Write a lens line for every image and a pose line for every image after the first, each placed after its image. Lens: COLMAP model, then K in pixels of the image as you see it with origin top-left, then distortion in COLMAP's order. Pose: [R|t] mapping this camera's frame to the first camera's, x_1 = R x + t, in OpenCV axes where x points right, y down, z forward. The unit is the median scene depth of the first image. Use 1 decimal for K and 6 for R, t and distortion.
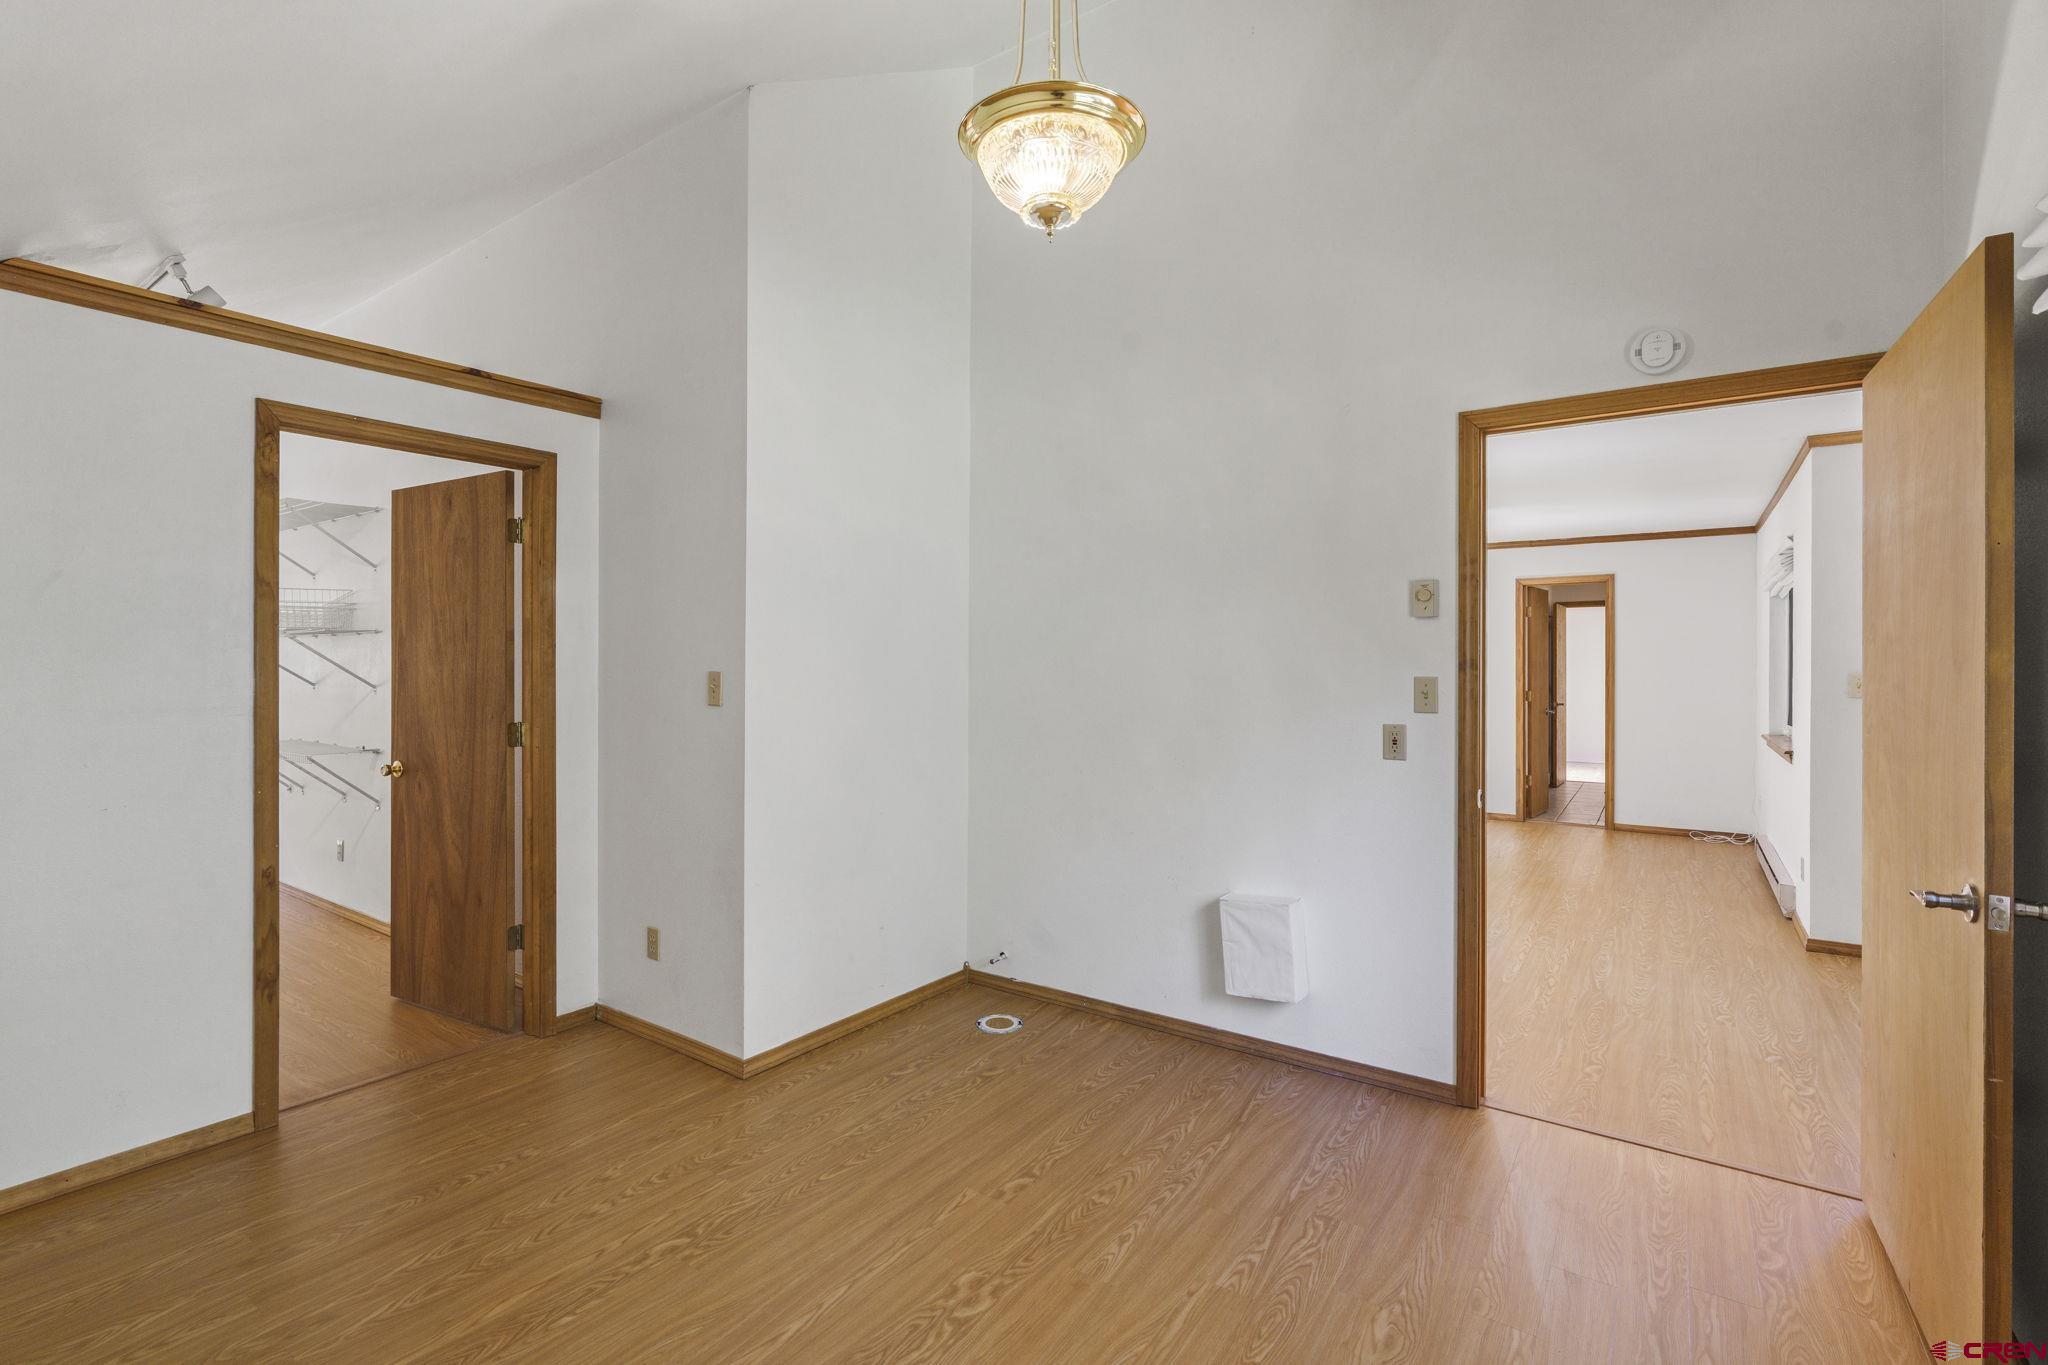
lens RADIAL K [[943.2, 0, 1016.4], [0, 943.2, 670.7], [0, 0, 1]] dist [-0.008920, 0.000322]
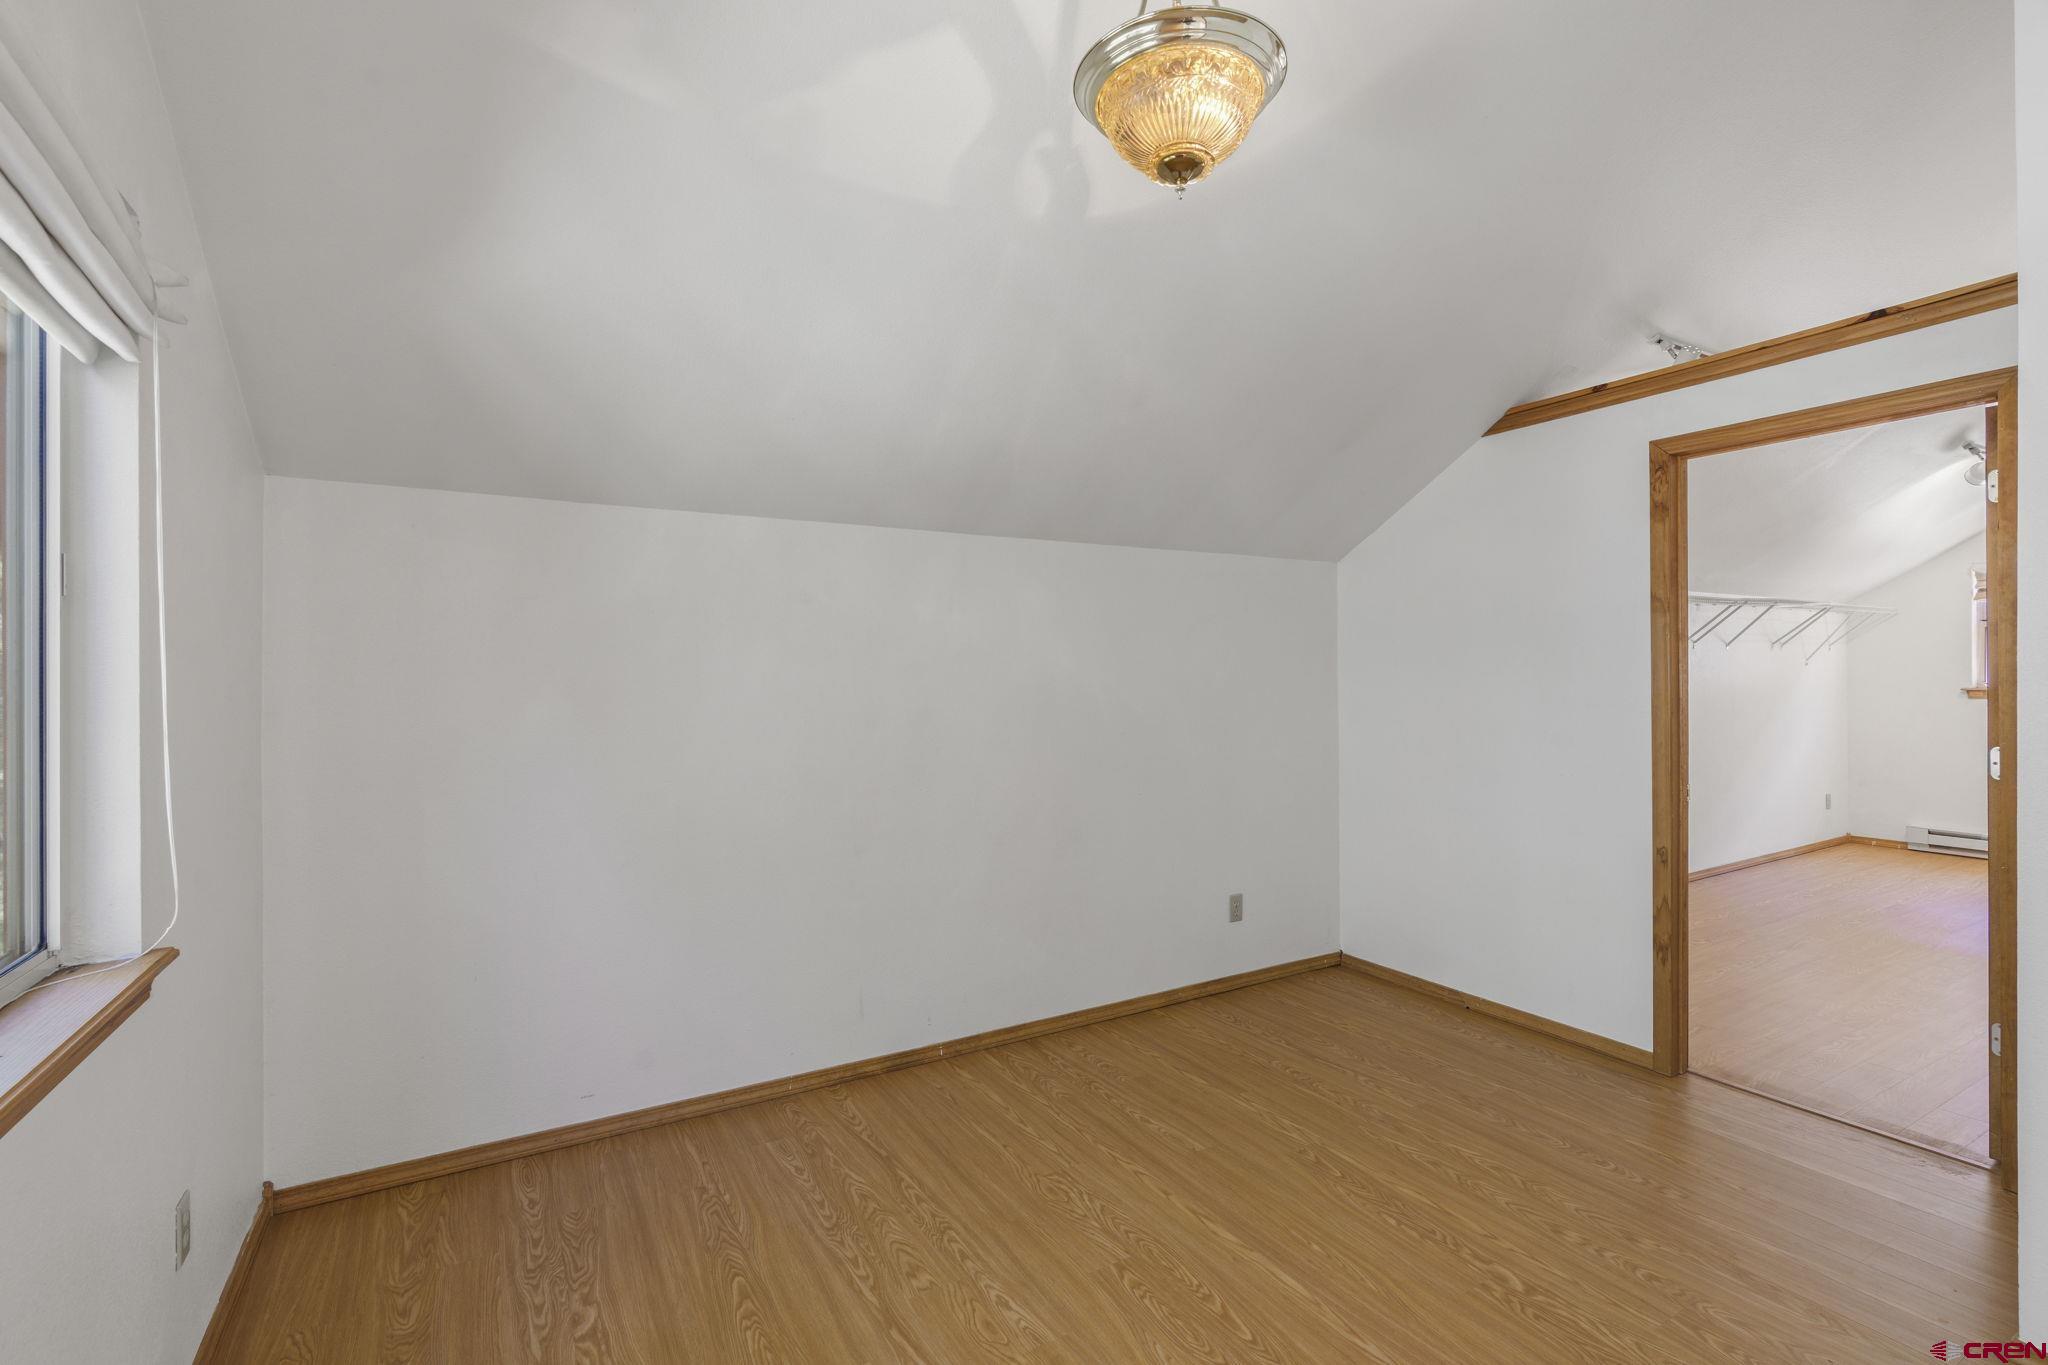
lens RADIAL K [[943.2, 0, 1019.4], [0, 943.2, 679.3], [0, 0, 1]] dist [-0.008920, 0.000322]
pose [[-0.438270, 0.004538, -0.898832, 0.656306], [-0.001707, 0.999981, 0.005881, -0.000513], [0.898842, 0.004112, -0.438254, 0.904804]]
